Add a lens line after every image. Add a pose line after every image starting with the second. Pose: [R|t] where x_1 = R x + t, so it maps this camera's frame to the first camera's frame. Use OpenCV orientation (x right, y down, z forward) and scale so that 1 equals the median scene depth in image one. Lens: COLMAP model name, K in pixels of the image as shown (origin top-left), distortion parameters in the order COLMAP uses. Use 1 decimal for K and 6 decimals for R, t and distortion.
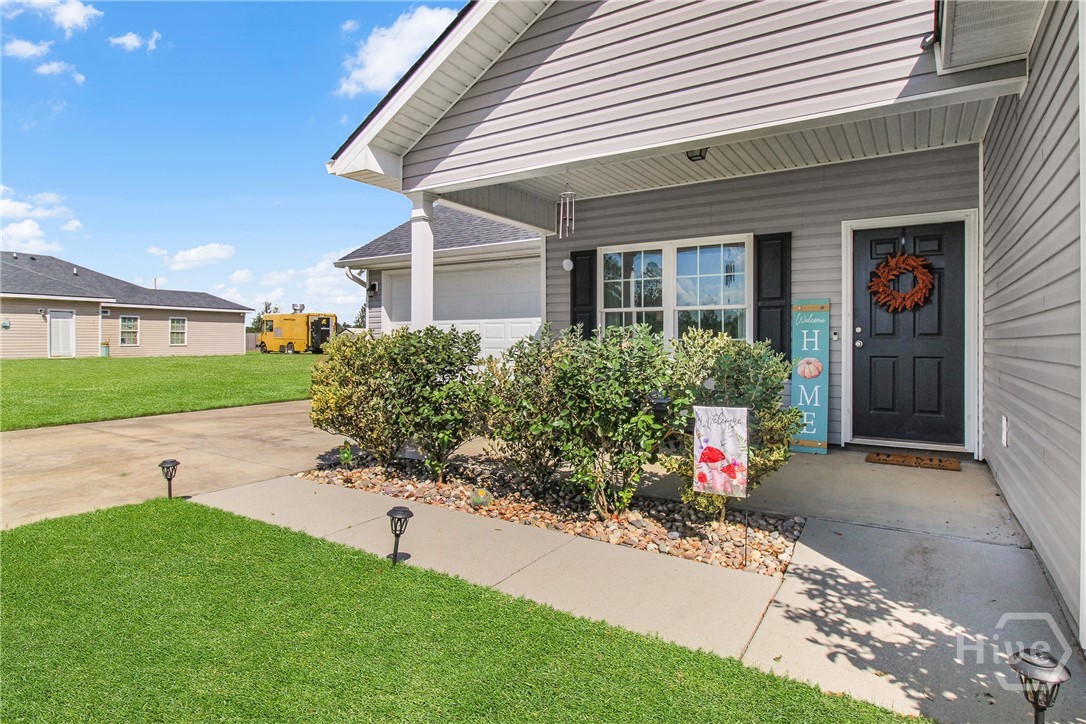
lens RADIAL K [[591.9, 0, 541.5], [0, 591.9, 344.6], [0, 0, 1]] dist [-0.000786, -0.000254]
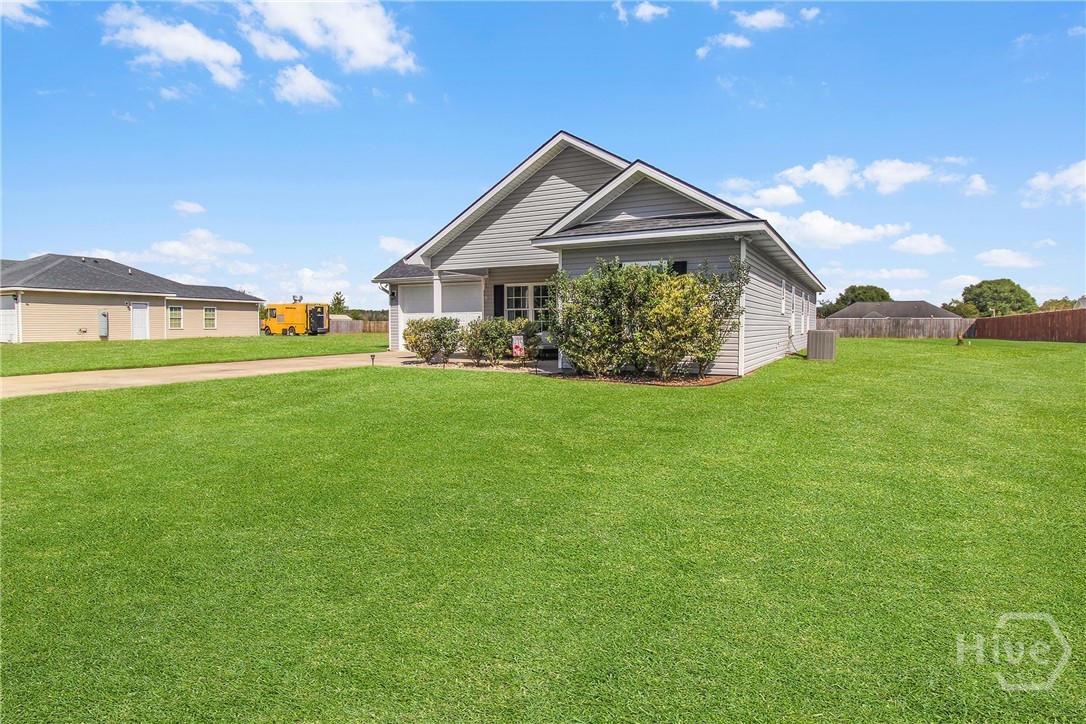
lens RADIAL K [[591.9, 0, 541.5], [0, 591.9, 344.6], [0, 0, 1]] dist [-0.000786, -0.000254]
pose [[0.997623, -0.004637, 0.068746, 0.096701], [0.002962, 0.999697, 0.024450, 0.035024], [-0.068838, -0.024189, 0.997335, -1.808205]]
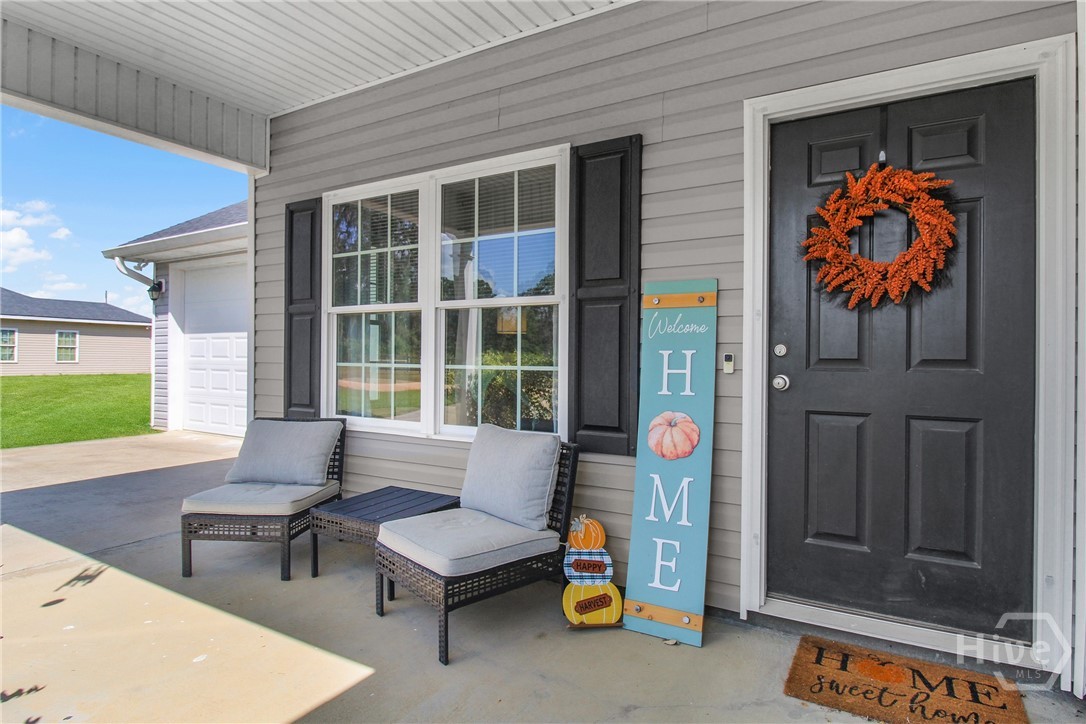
lens RADIAL K [[590.1, 0, 543.0], [0, 590.1, 362.0], [0, 0, 1]] dist [-0.003162, -0.002081]
pose [[0.999601, 0.004641, 0.027853, 0.343767], [-0.004724, 0.999985, 0.002927, -0.016272], [-0.027839, -0.003058, 0.999608, 0.563110]]
